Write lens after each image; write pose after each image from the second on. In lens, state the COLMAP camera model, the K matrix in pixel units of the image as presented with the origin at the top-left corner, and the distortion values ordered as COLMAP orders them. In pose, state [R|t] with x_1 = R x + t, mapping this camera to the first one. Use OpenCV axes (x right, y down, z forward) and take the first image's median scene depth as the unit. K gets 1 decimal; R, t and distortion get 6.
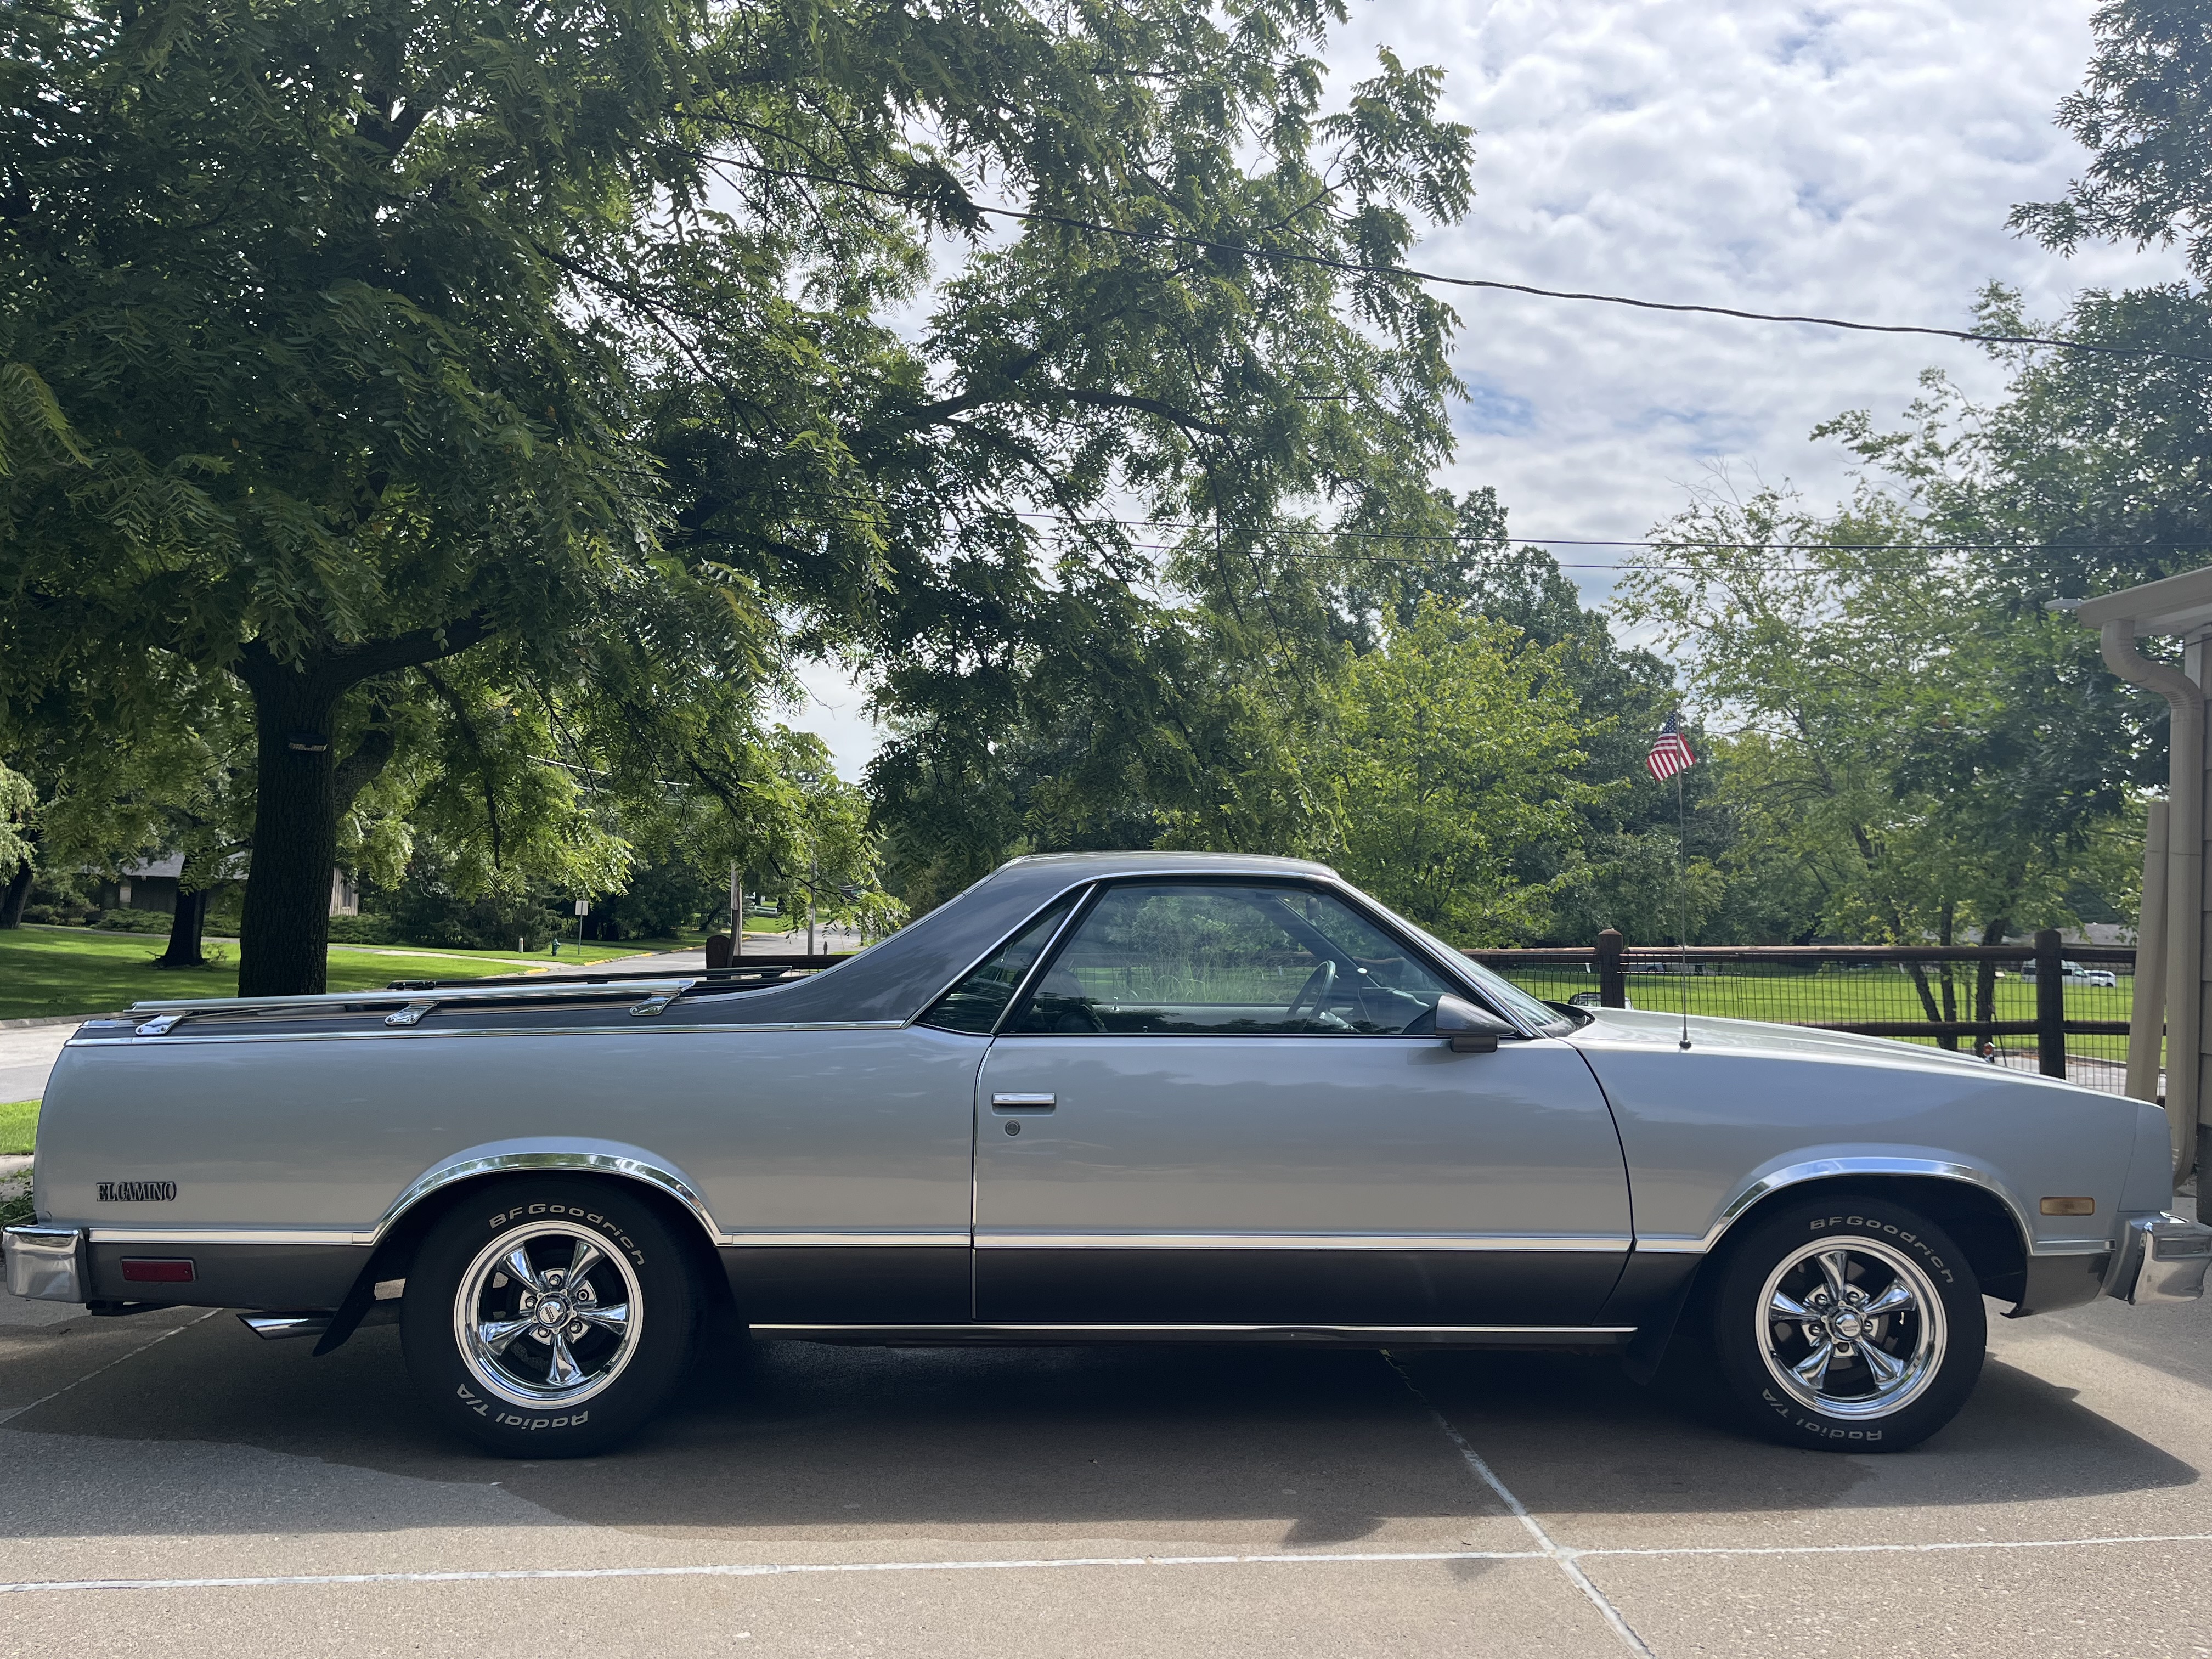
lens RADIAL K [[1688.1, 0, 1106.0], [0, 1688.1, 829.5], [0, 0, 1]] dist [0.105358, -0.133909]
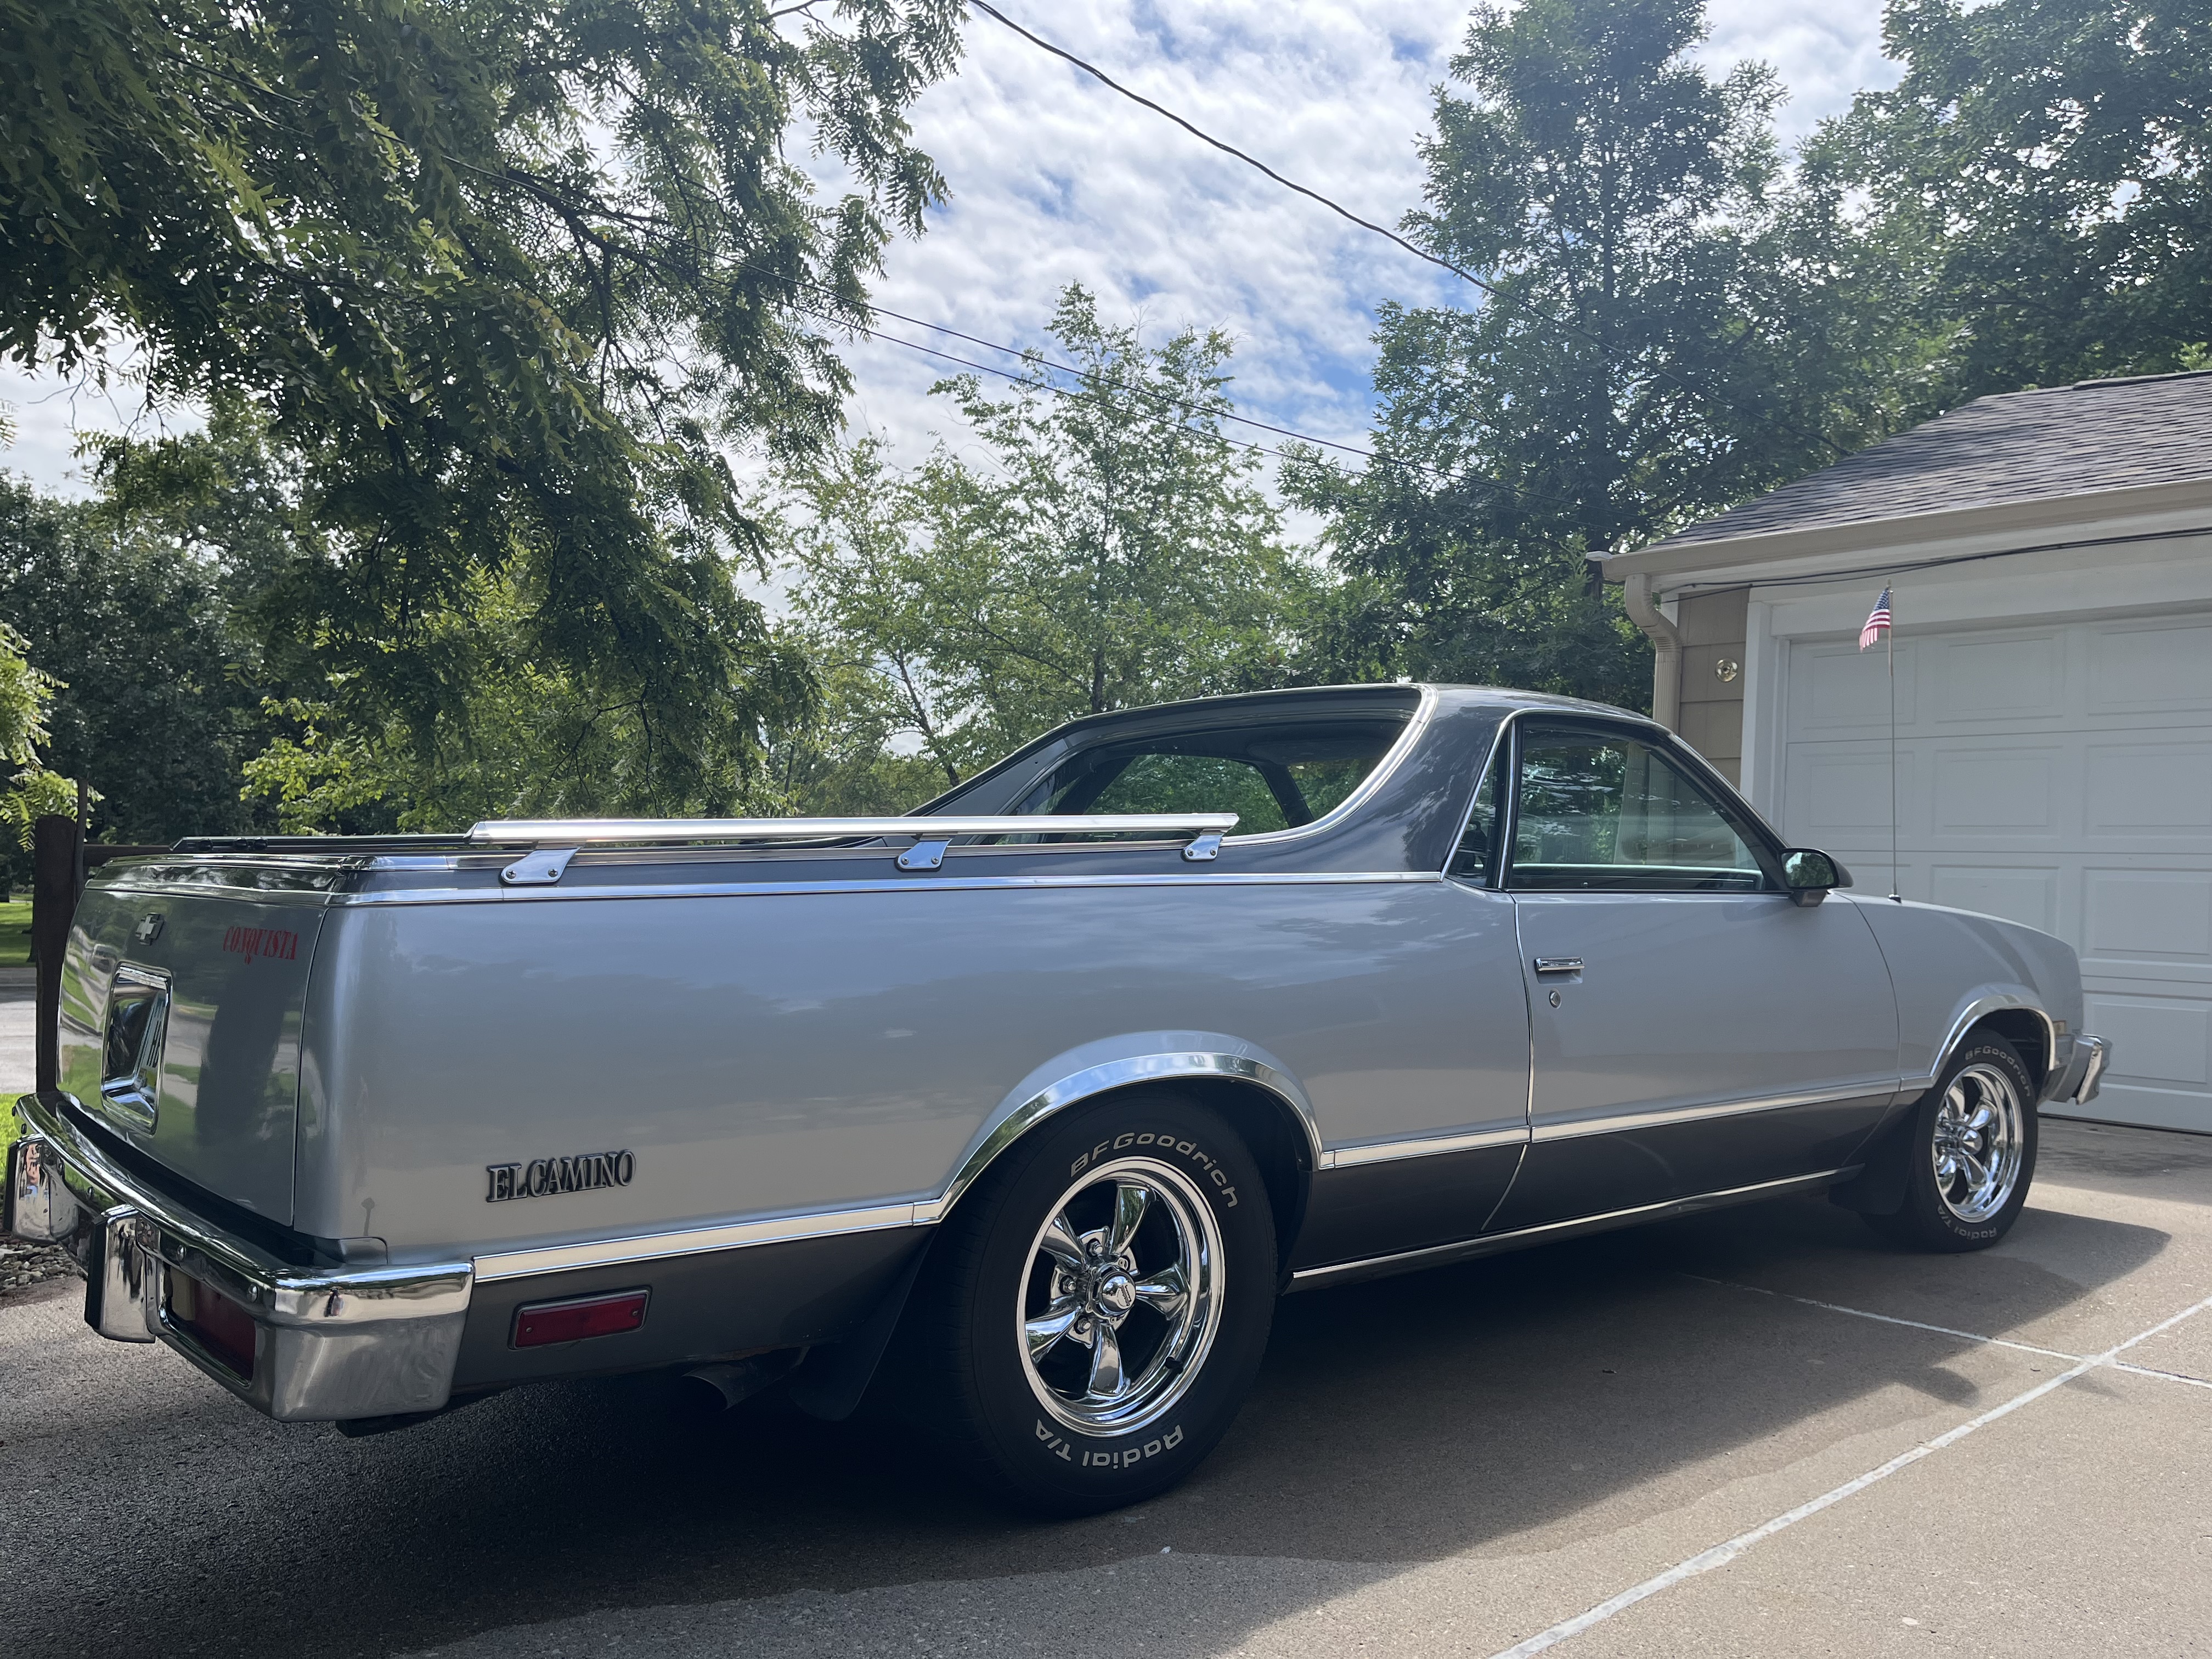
lens RADIAL K [[1688.1, 0, 1106.0], [0, 1688.1, 829.5], [0, 0, 1]] dist [0.105358, -0.133909]
pose [[0.781006, 0.020969, 0.624172, -0.766587], [-0.041895, 0.998944, 0.018862, 0.087539], [-0.623117, -0.040881, 0.781059, 0.492962]]
